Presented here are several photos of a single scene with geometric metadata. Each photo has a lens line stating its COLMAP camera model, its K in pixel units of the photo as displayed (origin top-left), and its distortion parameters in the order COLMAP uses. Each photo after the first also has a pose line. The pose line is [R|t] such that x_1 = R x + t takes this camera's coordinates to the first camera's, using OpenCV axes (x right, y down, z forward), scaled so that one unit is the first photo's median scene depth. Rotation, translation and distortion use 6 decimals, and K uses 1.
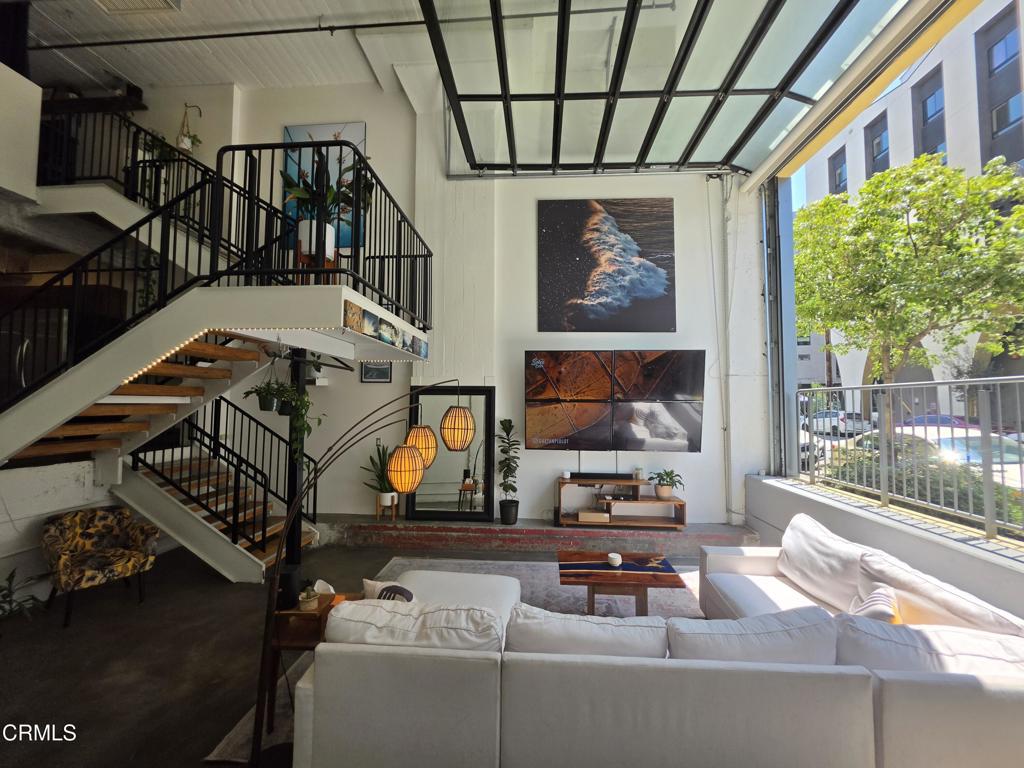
lens RADIAL K [[408.9, 0, 513.0], [0, 408.9, 385.0], [0, 0, 1]] dist [-0.000862, 0.000264]
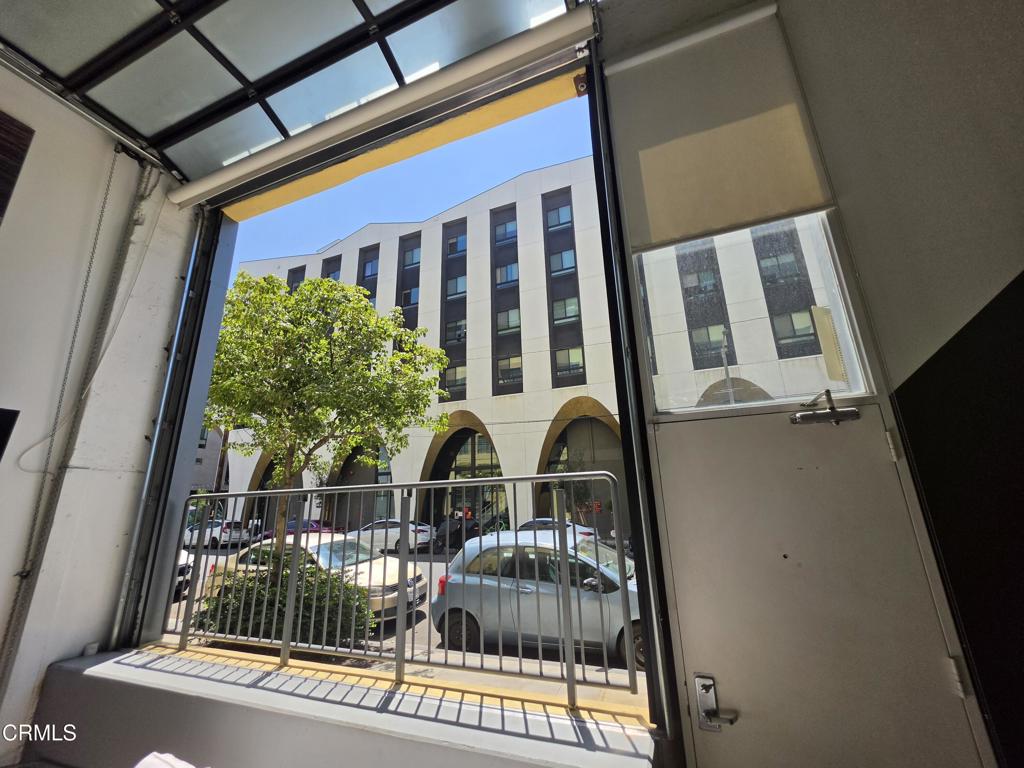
lens RADIAL K [[408.9, 0, 509.1], [0, 408.9, 386.9], [0, 0, 1]] dist [-0.000862, 0.000264]
pose [[0.298155, 0.253178, 0.920329, 0.168321], [-0.015713, 0.965353, -0.260473, 0.006033], [-0.954388, 0.063200, 0.291803, 0.259927]]
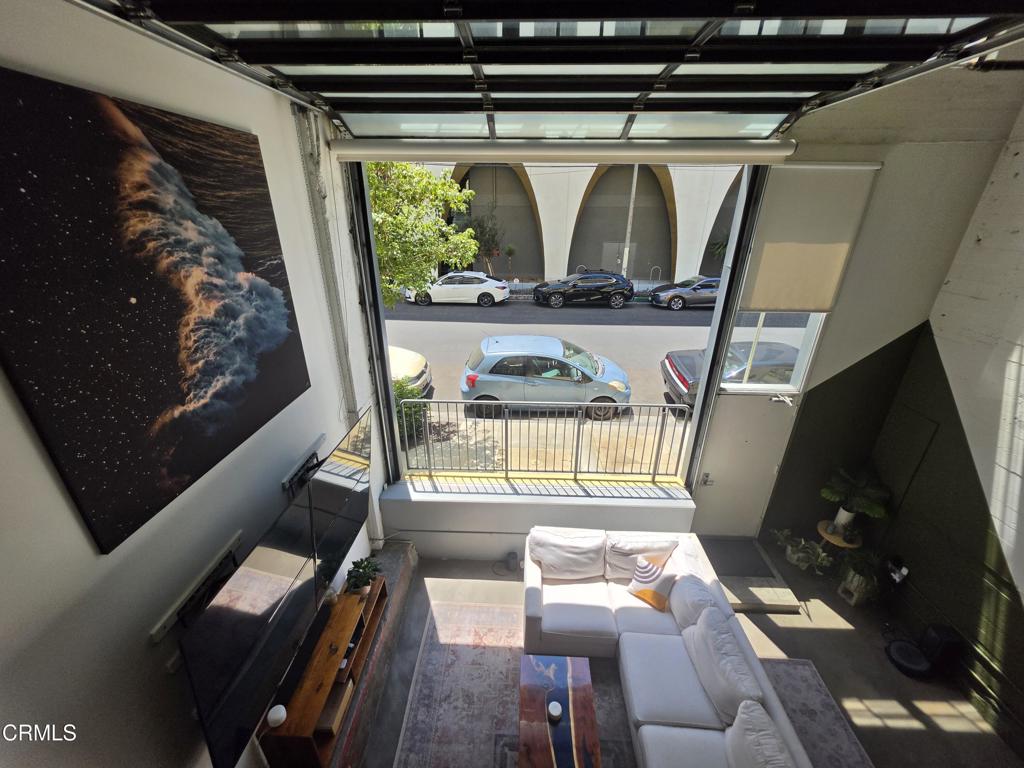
lens RADIAL K [[408.9, 0, 512.1], [0, 408.9, 383.9], [0, 0, 1]] dist [-0.000862, 0.000264]
pose [[-0.035858, -0.406244, 0.913061, -0.186890], [-0.046449, 0.913339, 0.404543, -0.398024], [-0.998277, -0.027905, -0.051620, 0.710302]]
